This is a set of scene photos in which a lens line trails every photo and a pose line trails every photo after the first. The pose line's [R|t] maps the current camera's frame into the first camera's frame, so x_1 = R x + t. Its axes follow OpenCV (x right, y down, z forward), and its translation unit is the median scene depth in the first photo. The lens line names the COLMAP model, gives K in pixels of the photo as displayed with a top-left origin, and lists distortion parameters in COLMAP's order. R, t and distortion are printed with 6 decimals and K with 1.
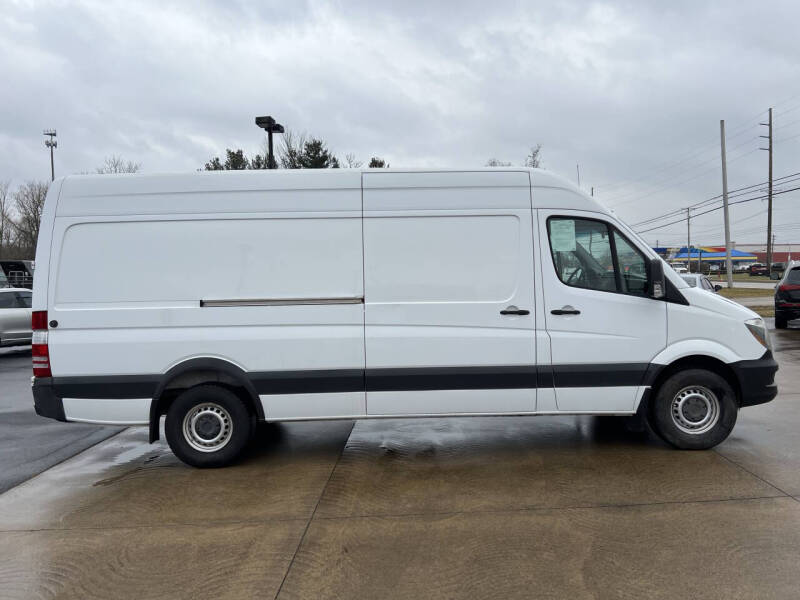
lens RADIAL K [[601.5, 0, 406.3], [0, 601.5, 301.2], [0, 0, 1]] dist [0.064252, -0.070720]
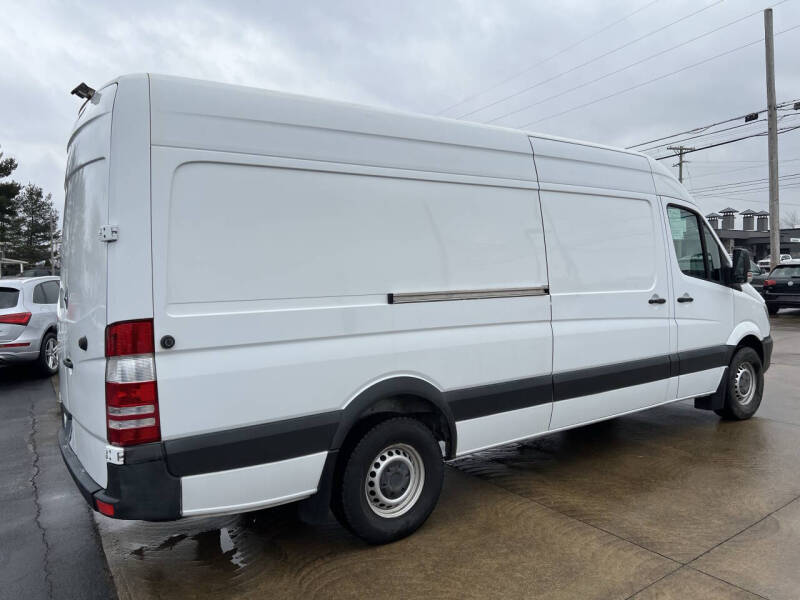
lens RADIAL K [[601.5, 0, 398.2], [0, 601.5, 301.0], [0, 0, 1]] dist [0.064252, -0.070720]
pose [[0.823250, -0.023240, 0.567204, -0.705510], [0.028116, 0.999605, 0.000149, 0.006676], [-0.566983, 0.015825, 0.823578, 0.435778]]
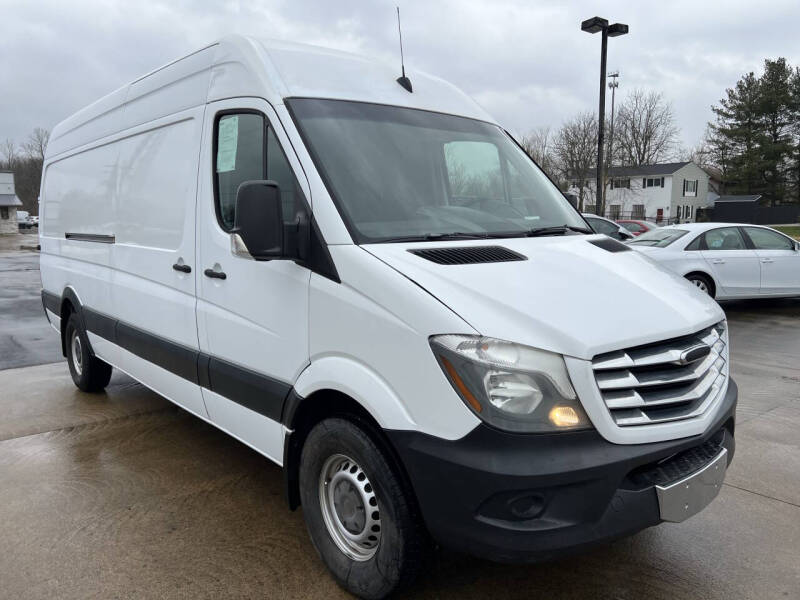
lens RADIAL K [[601.5, 0, 406.5], [0, 601.5, 297.3], [0, 0, 1]] dist [0.064252, -0.070720]
pose [[0.644192, 0.115285, -0.756126, 0.848615], [-0.039447, 0.992268, 0.117682, -0.037969], [0.763846, -0.045983, 0.643758, 0.753391]]
